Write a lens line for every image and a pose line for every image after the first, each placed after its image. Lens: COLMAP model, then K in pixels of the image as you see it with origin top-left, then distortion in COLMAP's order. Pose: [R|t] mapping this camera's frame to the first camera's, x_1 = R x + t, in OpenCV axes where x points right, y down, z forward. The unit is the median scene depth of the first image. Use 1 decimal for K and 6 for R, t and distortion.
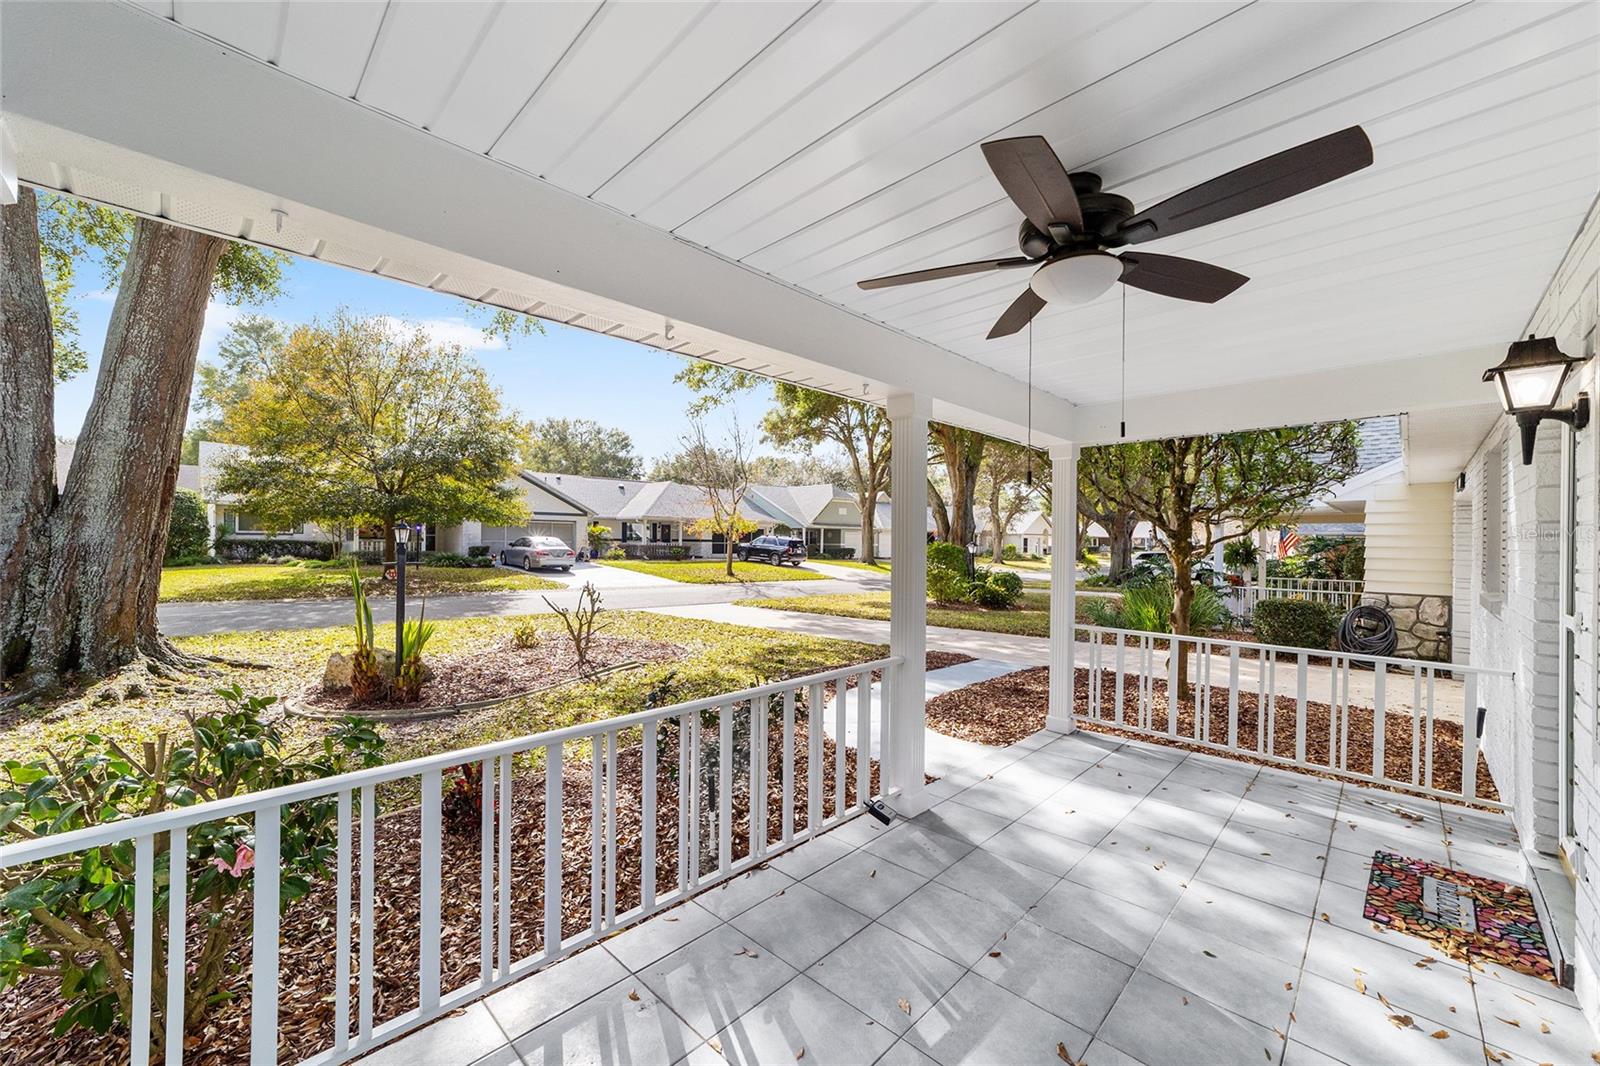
lens RADIAL K [[614.3, 0, 797.5], [0, 614.3, 533.2], [0, 0, 1]] dist [-0.016061, 0.009176]
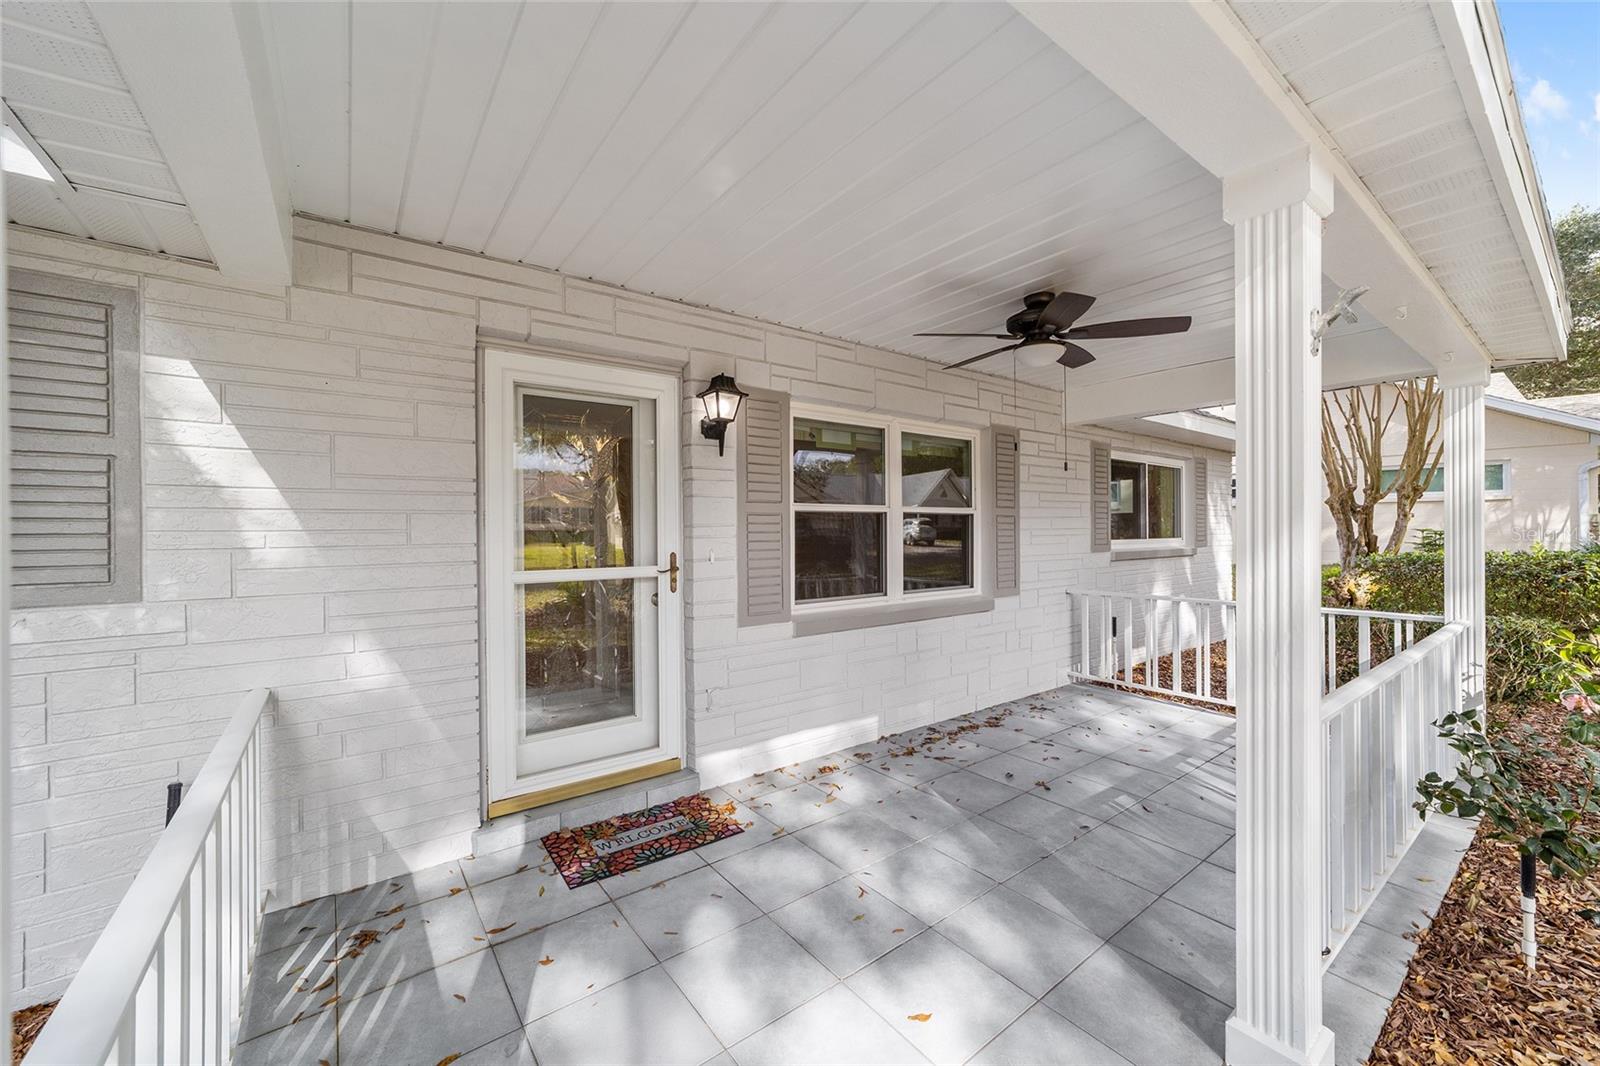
lens RADIAL K [[614.3, 0, 797.5], [0, 614.3, 533.2], [0, 0, 1]] dist [-0.016061, 0.009176]
pose [[-0.988883, -0.010304, 0.148337, 0.596566], [-0.011647, 0.999899, -0.008190, 0.067536], [-0.148237, -0.009826, -0.988903, 1.916128]]
